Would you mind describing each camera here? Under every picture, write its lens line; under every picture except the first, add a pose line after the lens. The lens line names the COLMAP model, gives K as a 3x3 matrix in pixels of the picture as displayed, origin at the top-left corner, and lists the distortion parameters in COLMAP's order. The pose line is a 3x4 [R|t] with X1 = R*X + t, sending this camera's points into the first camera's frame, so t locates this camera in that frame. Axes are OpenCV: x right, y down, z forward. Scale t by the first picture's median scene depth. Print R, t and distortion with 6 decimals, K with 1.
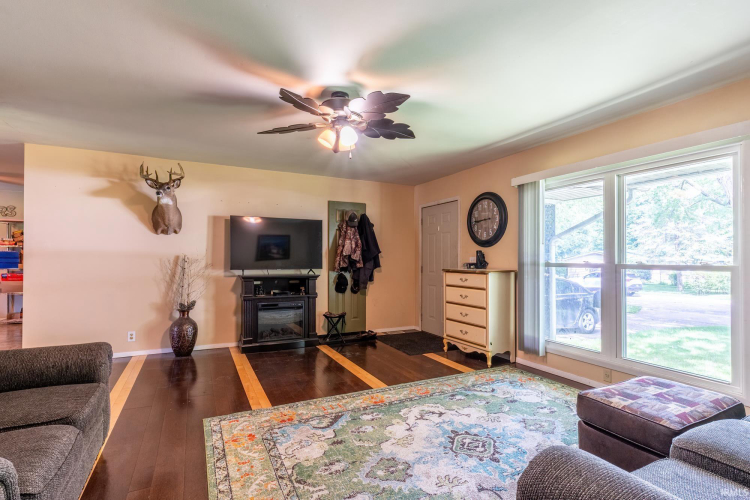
lens RADIAL K [[360.2, 0, 375.4], [0, 360.2, 252.7], [0, 0, 1]] dist [0.006900, 0.000521]
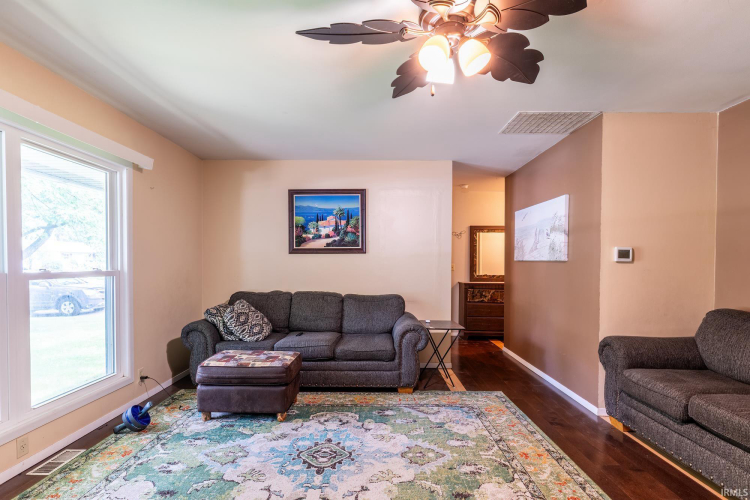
lens RADIAL K [[360.2, 0, 375.4], [0, 360.2, 255.0], [0, 0, 1]] dist [0.006900, 0.000521]
pose [[-0.888083, 0.006031, 0.459644, -0.328812], [-0.009797, 0.999438, -0.032044, 0.017343], [-0.459579, -0.032961, -0.887525, 1.944411]]
